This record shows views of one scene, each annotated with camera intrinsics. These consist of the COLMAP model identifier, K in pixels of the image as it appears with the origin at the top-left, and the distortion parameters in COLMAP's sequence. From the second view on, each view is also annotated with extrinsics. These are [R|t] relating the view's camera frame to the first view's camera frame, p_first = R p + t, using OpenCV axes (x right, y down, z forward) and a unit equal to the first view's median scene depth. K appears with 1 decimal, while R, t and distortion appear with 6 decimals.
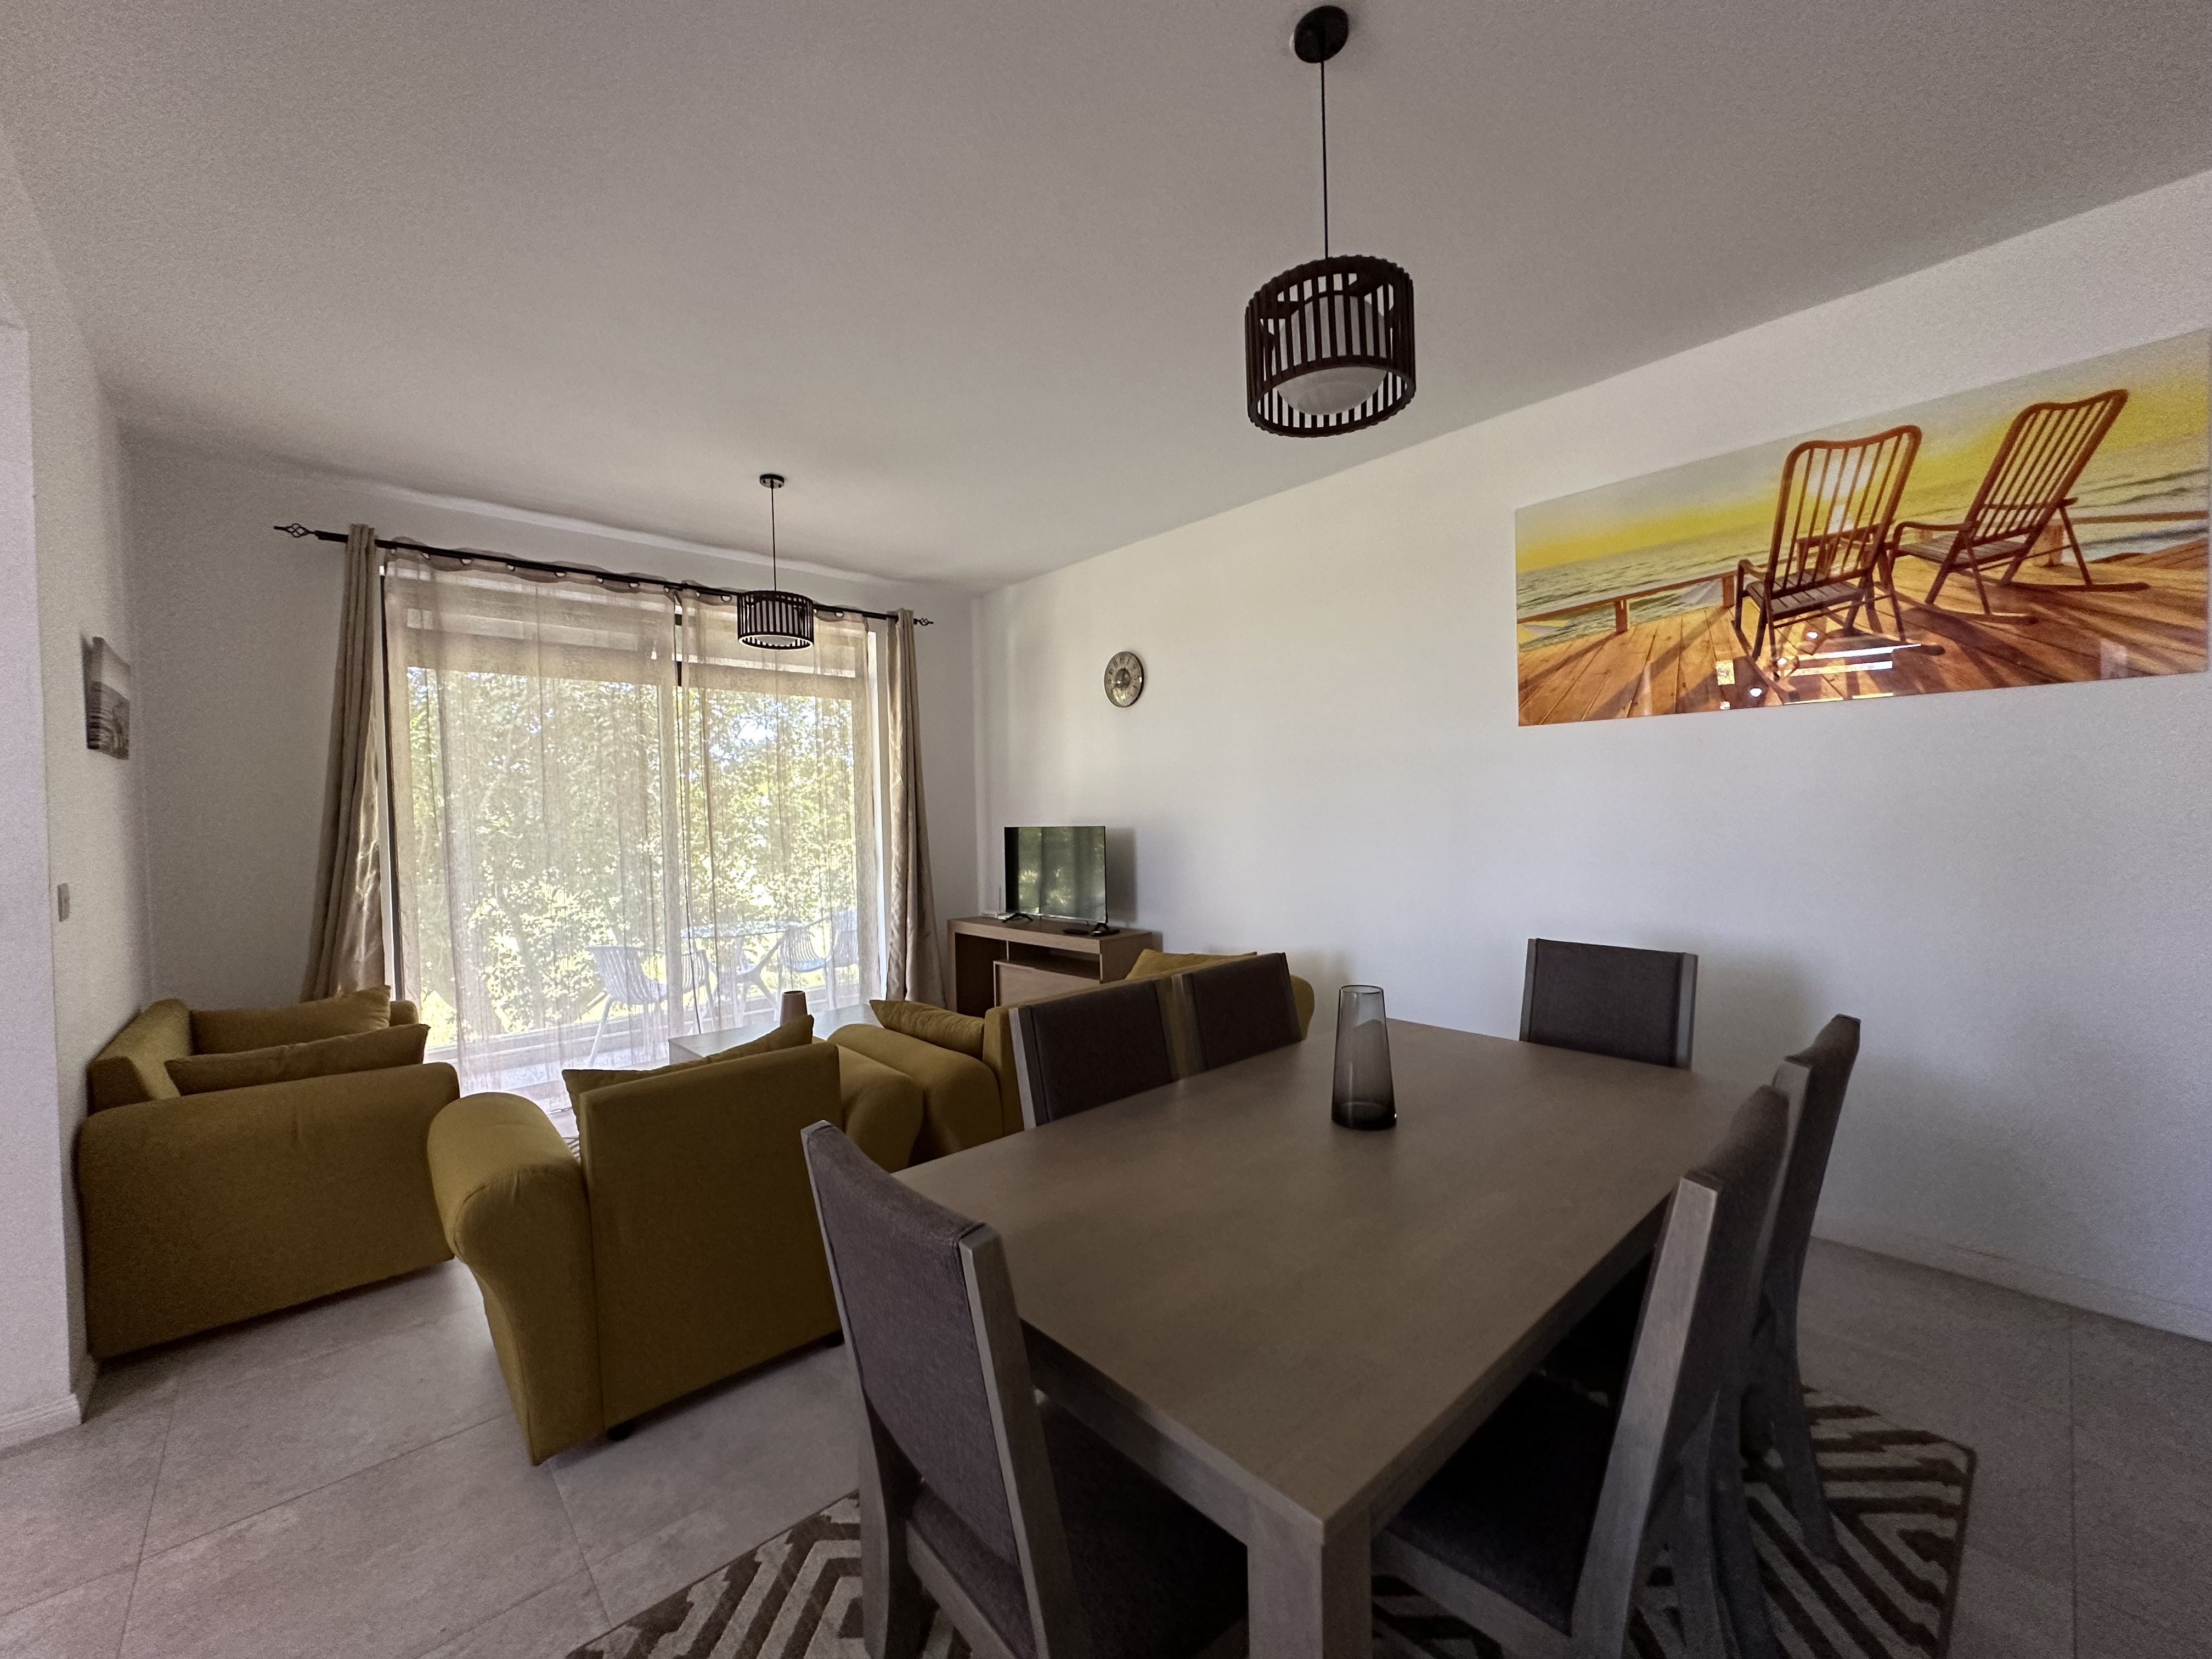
lens RADIAL K [[874.4, 0, 1103.9], [0, 874.4, 828.3], [0, 0, 1]] dist [-0.000549, 0.000238]
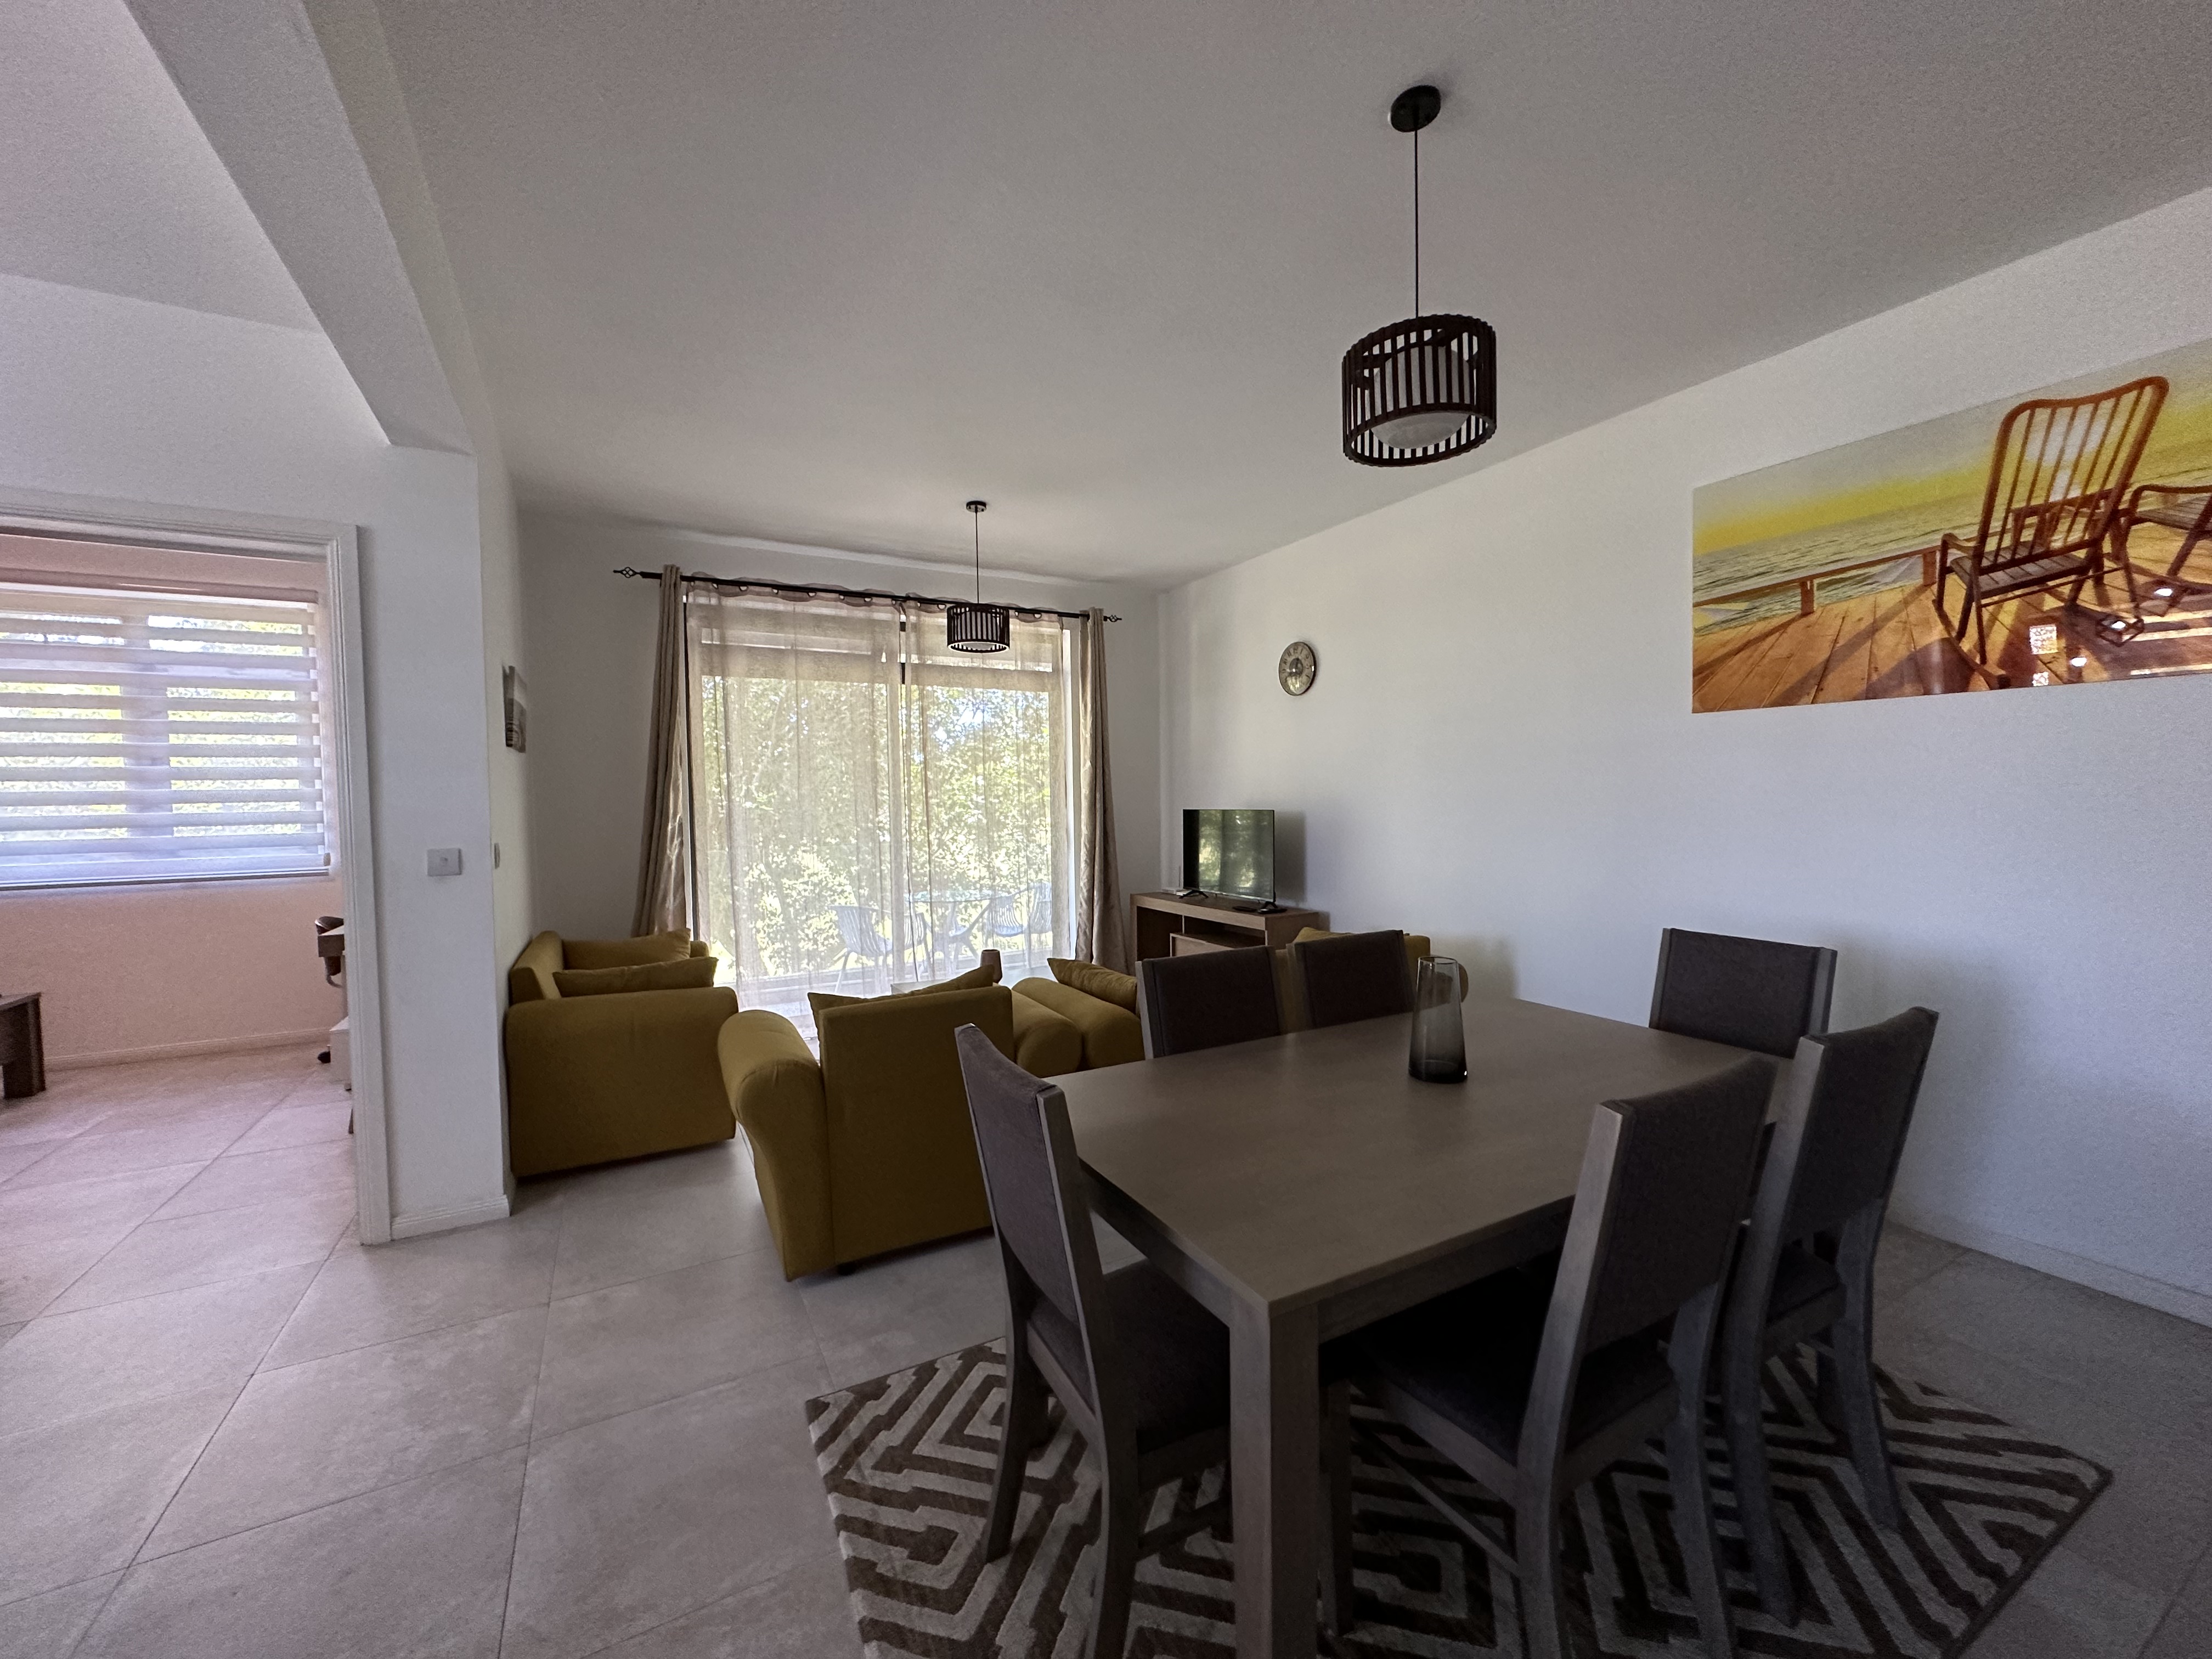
lens RADIAL K [[876.0, 0, 1104.8], [0, 876.0, 827.2], [0, 0, 1]] dist [-0.002937, 0.001075]
pose [[0.972160, 0.017508, -0.233664, 0.078090], [-0.012527, 0.999662, 0.022787, -0.004695], [0.233984, -0.019225, 0.972050, -0.112605]]
